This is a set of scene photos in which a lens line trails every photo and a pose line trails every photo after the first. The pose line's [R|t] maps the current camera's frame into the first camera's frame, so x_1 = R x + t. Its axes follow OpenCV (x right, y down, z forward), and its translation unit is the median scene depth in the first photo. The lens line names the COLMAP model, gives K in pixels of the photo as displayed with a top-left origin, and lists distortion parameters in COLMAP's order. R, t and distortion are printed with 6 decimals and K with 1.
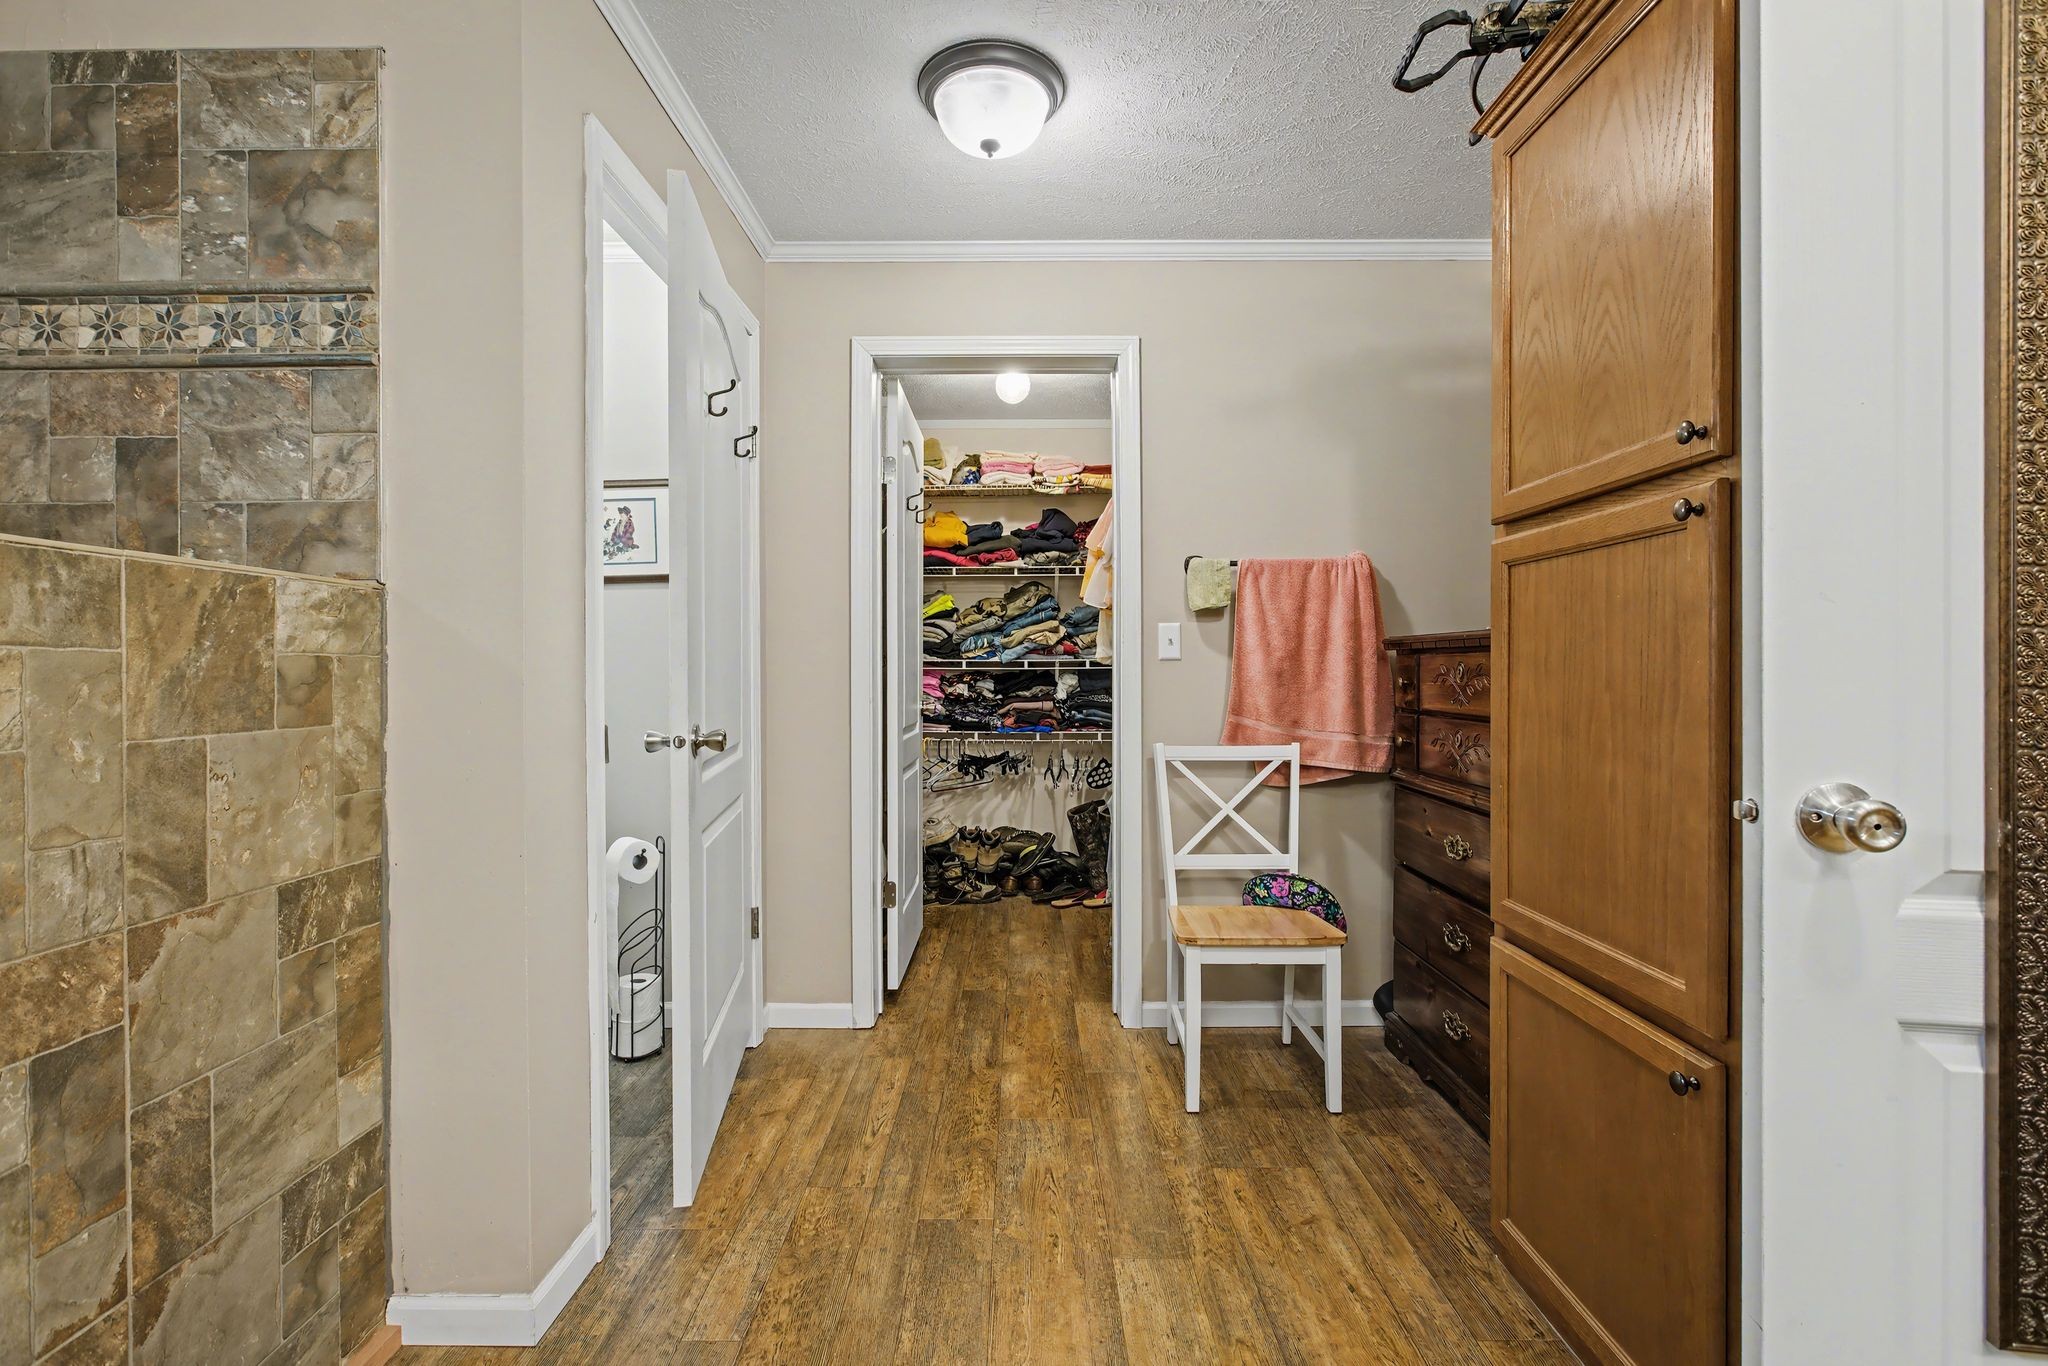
lens RADIAL K [[921.8, 0, 1027.3], [0, 921.8, 677.9], [0, 0, 1]] dist [-0.001728, -0.000221]
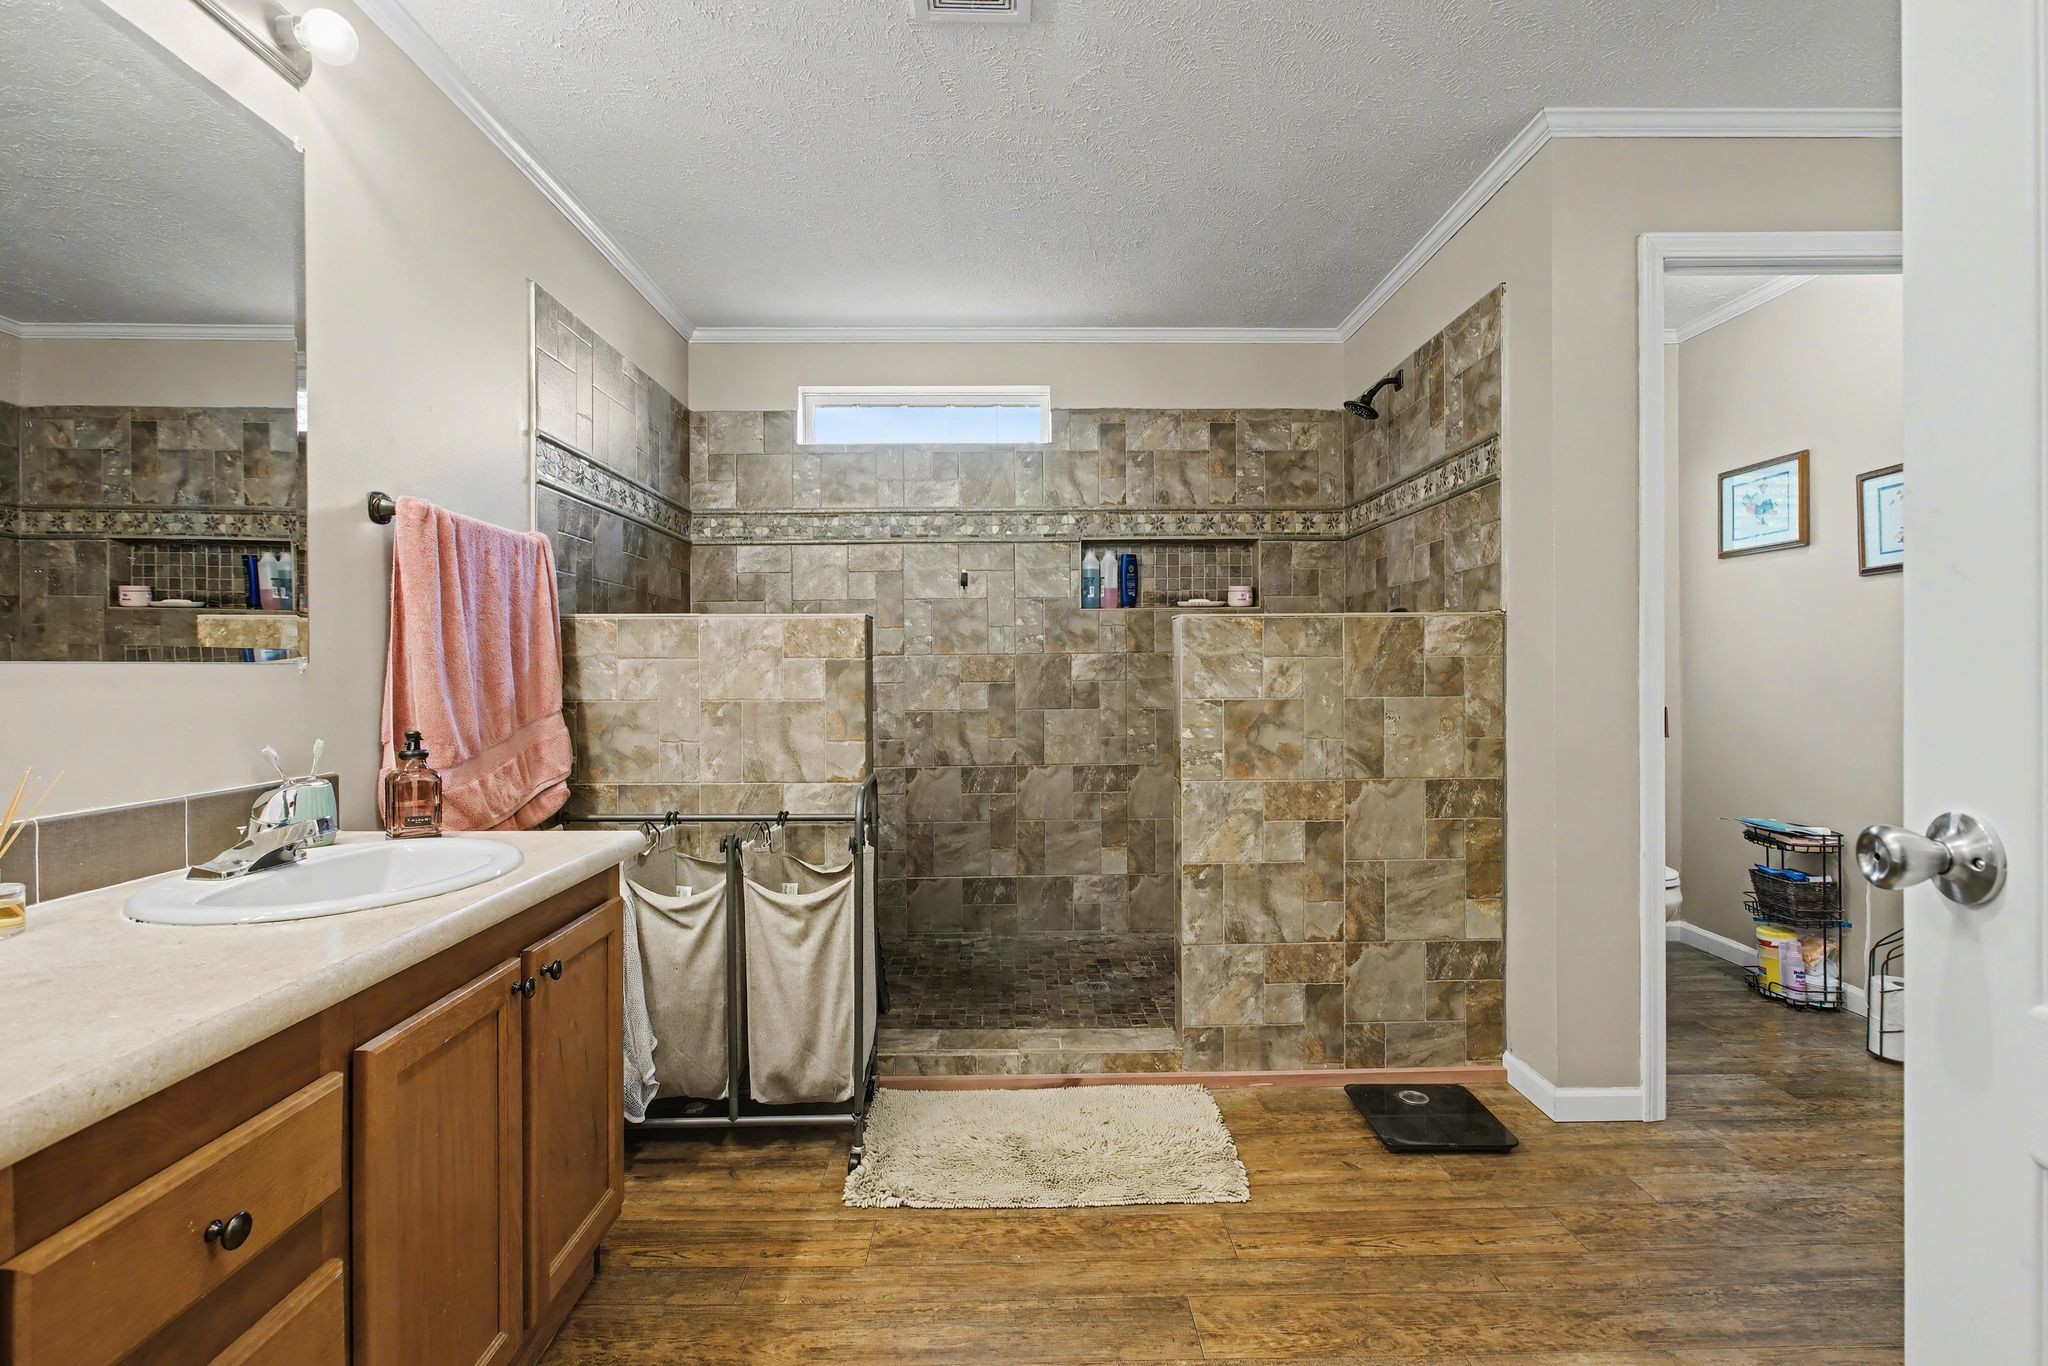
lens RADIAL K [[946.9, 0, 1012.9], [0, 946.9, 688.1], [0, 0, 1]] dist [-0.002435, 0.003723]
pose [[0.014405, 0.018673, -0.999722, 1.106562], [0.000881, 0.999825, 0.018688, 0.001483], [0.999896, -0.001150, 0.014386, 0.122243]]
